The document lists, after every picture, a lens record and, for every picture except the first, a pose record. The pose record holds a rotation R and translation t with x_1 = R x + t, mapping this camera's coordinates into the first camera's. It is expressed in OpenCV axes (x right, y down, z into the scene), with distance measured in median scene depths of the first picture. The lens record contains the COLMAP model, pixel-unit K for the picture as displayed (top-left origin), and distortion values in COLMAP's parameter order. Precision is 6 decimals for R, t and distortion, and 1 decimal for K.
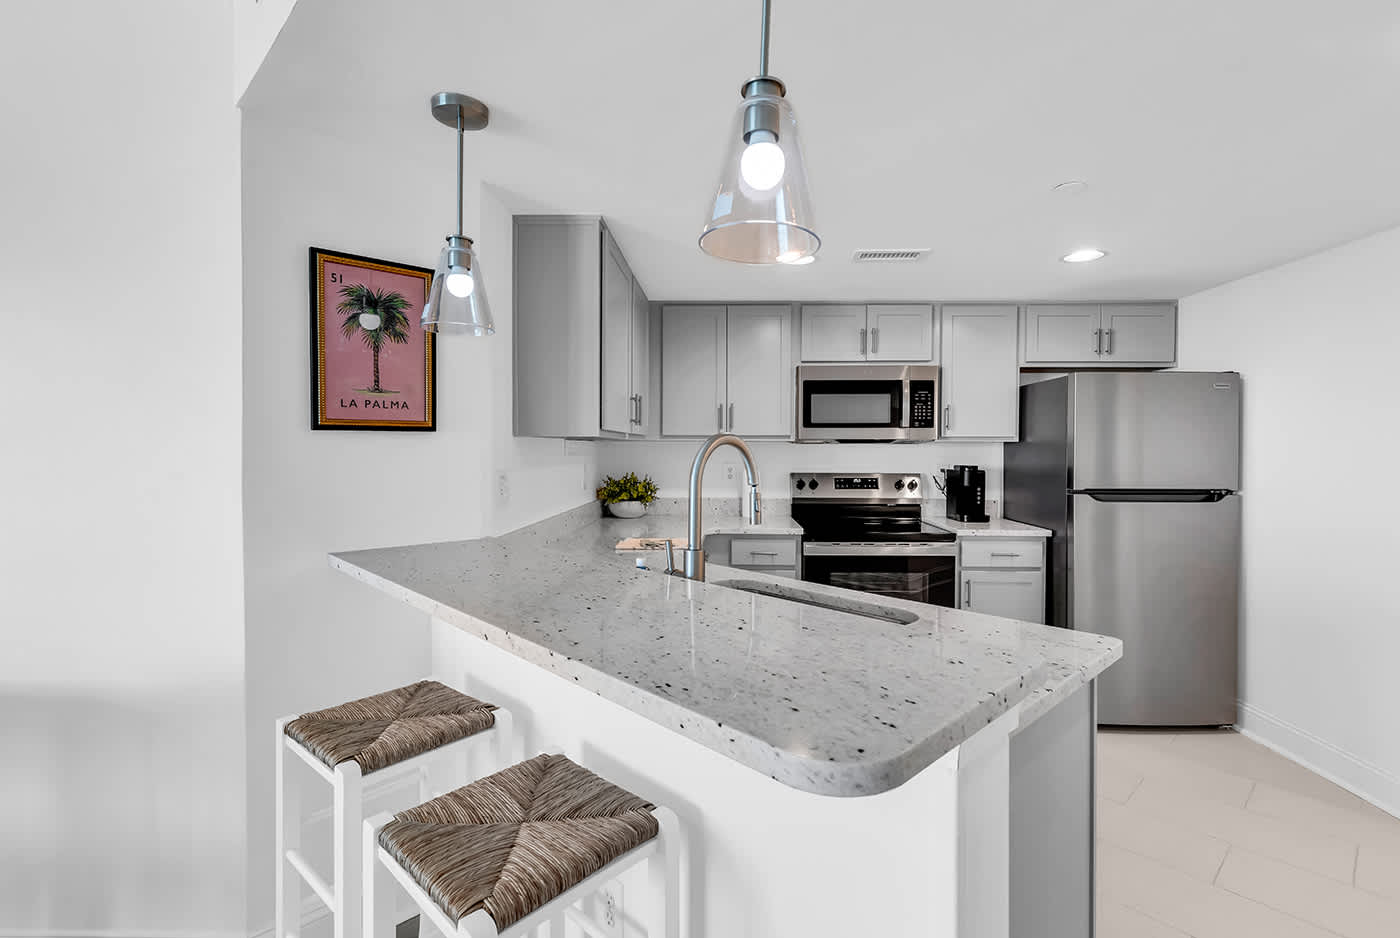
lens RADIAL K [[645.8, 0, 712.0], [0, 645.8, 461.6], [0, 0, 1]] dist [0.004010, -0.001003]
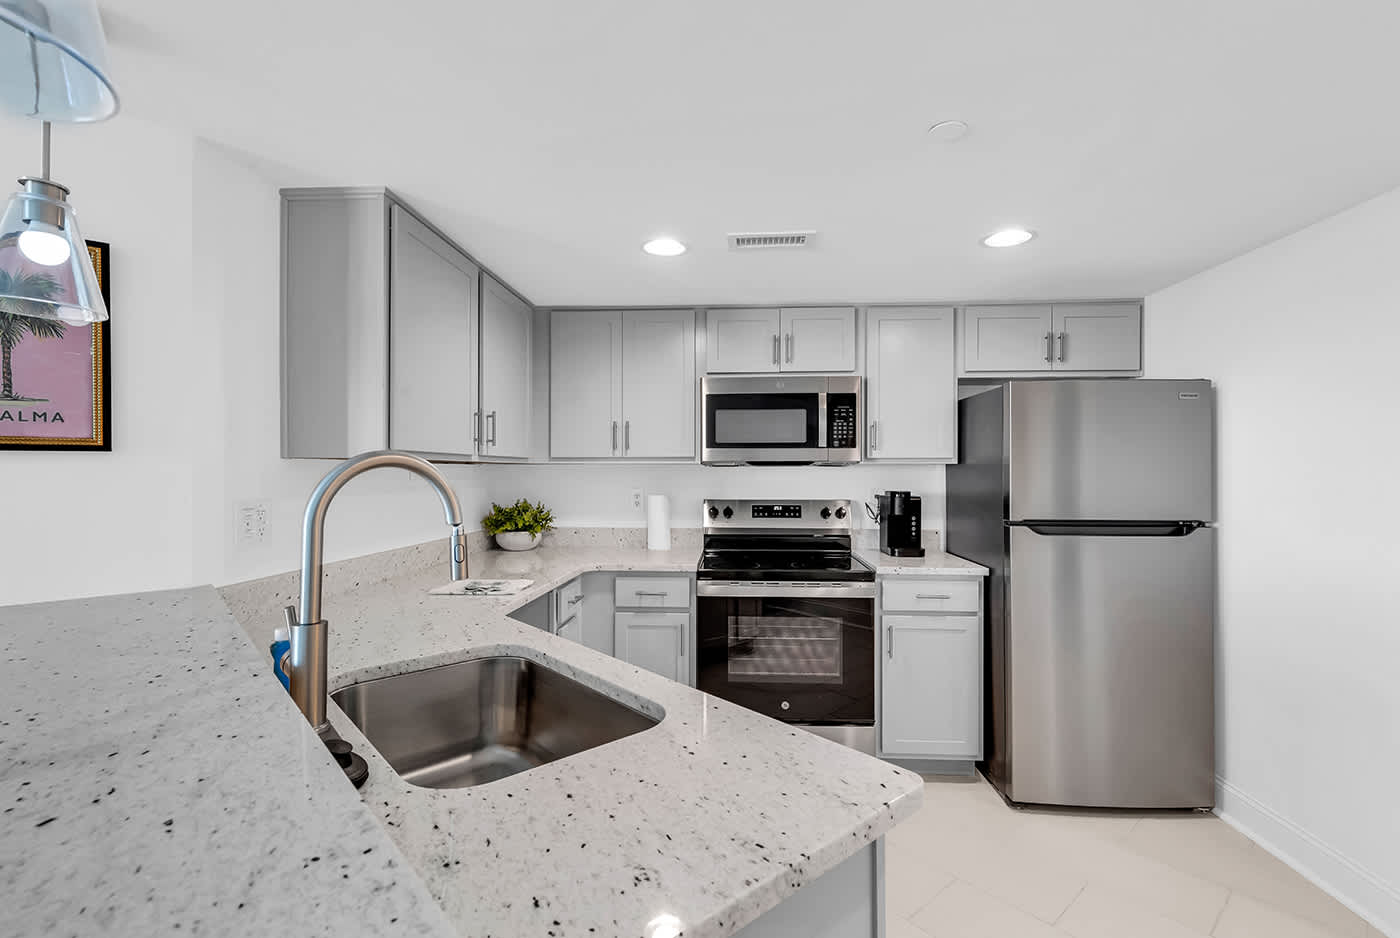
lens RADIAL K [[645.8, 0, 689.5], [0, 645.8, 472.1], [0, 0, 1]] dist [0.004010, -0.001003]
pose [[0.999379, -0.001775, -0.035185, 0.150688], [0.001082, 0.999805, -0.019707, -0.002875], [0.035213, 0.019657, 0.999187, 0.127698]]
